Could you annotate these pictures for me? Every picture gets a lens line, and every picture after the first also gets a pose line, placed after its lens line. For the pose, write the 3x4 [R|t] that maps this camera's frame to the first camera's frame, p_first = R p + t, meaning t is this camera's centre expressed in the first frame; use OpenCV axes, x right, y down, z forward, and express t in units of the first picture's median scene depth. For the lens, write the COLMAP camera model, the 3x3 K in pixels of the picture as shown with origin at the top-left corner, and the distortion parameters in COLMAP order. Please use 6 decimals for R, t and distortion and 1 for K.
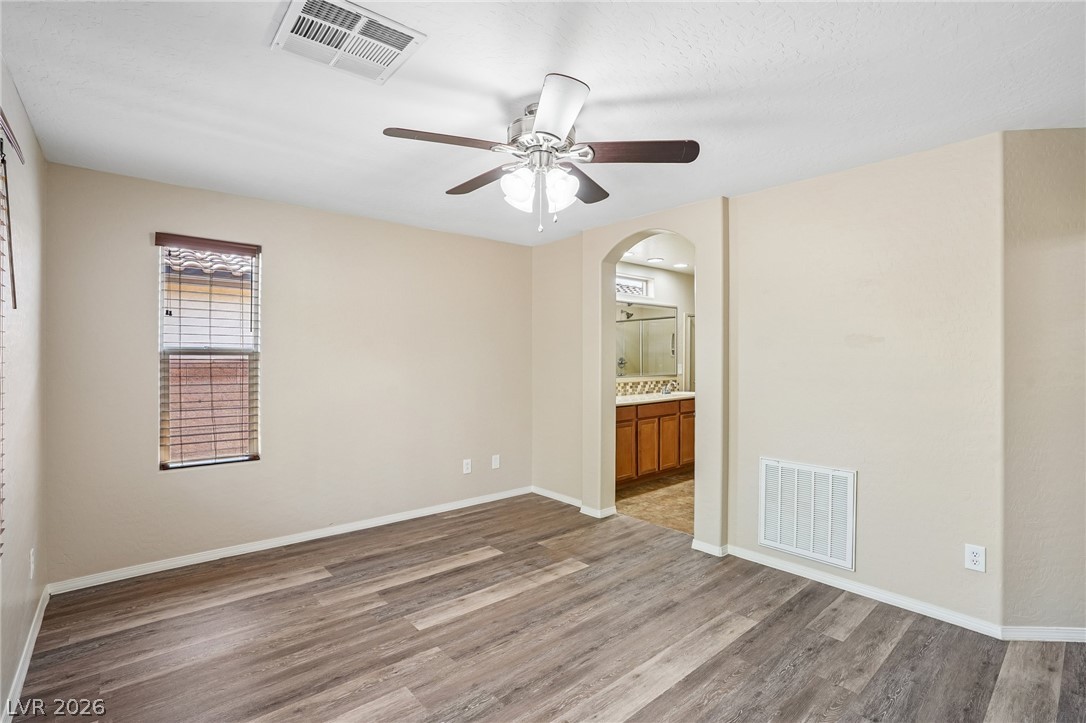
lens RADIAL K [[503.5, 0, 540.1], [0, 503.5, 359.0], [0, 0, 1]] dist [-0.071263, 0.028755]
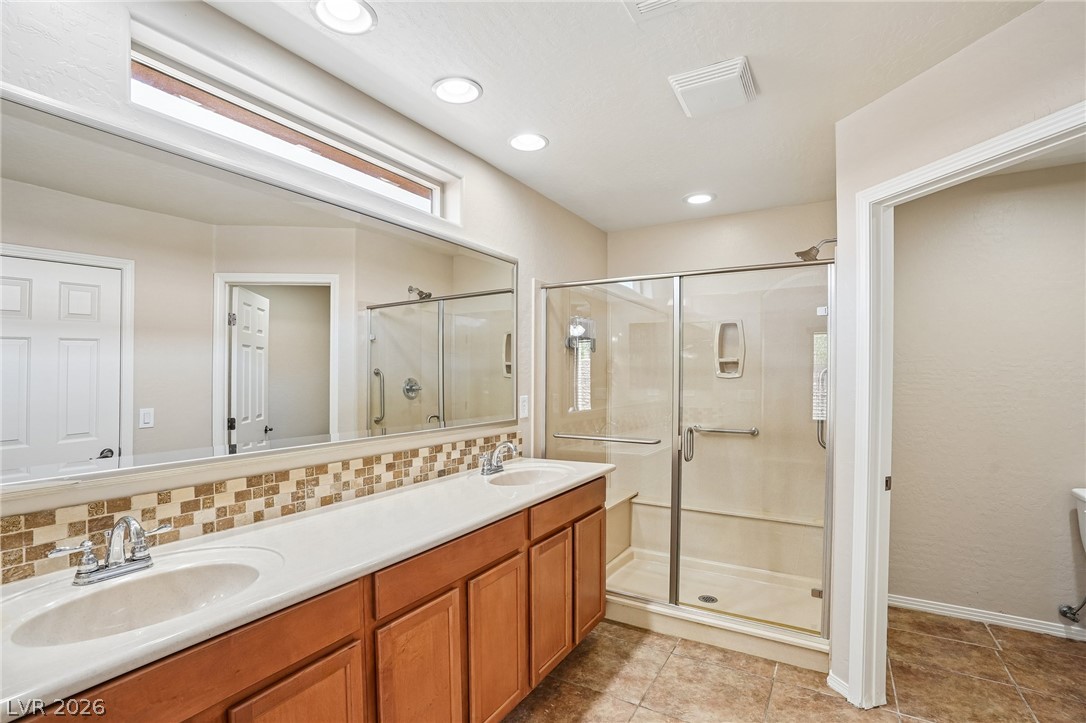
lens RADIAL K [[503.5, 0, 540.1], [0, 503.5, 359.0], [0, 0, 1]] dist [-0.071263, 0.028755]
pose [[0.947929, 0.007409, 0.318395, 0.221418], [0.004752, 0.999289, -0.037400, -0.006078], [-0.318445, 0.036966, 0.947220, 0.837967]]
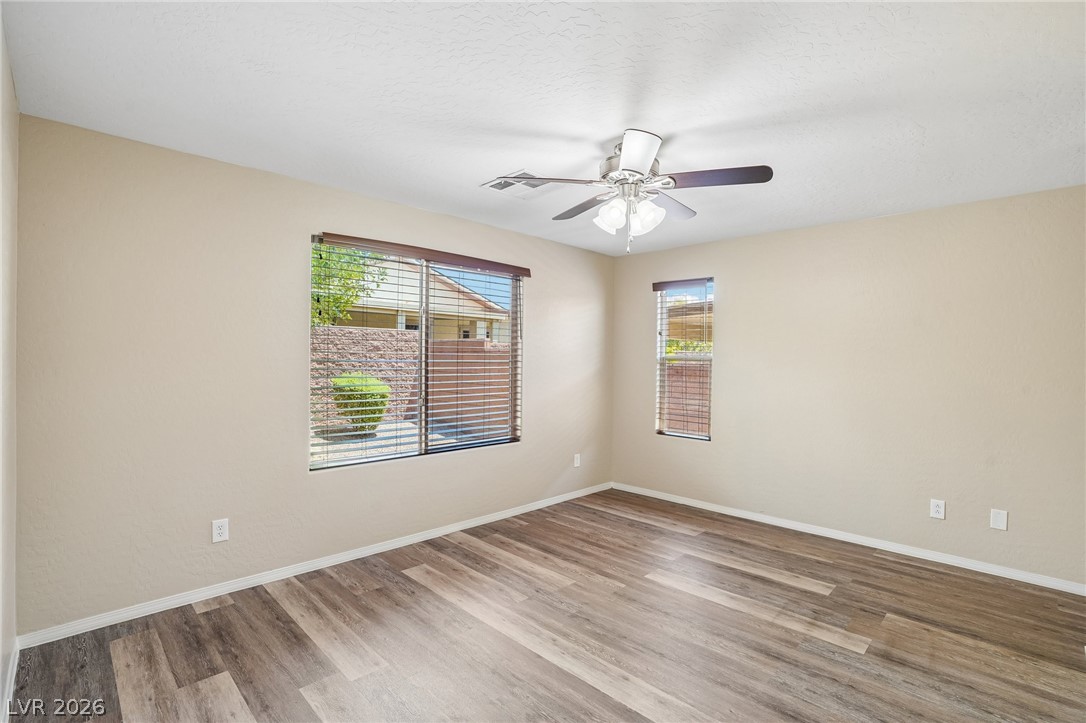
lens RADIAL K [[503.5, 0, 540.1], [0, 503.5, 359.0], [0, 0, 1]] dist [-0.071263, 0.028755]
pose [[0.070704, -0.004258, -0.997488, 0.568907], [-0.016650, 0.999847, -0.005448, 0.001964], [0.997358, 0.016994, 0.070622, 0.357529]]
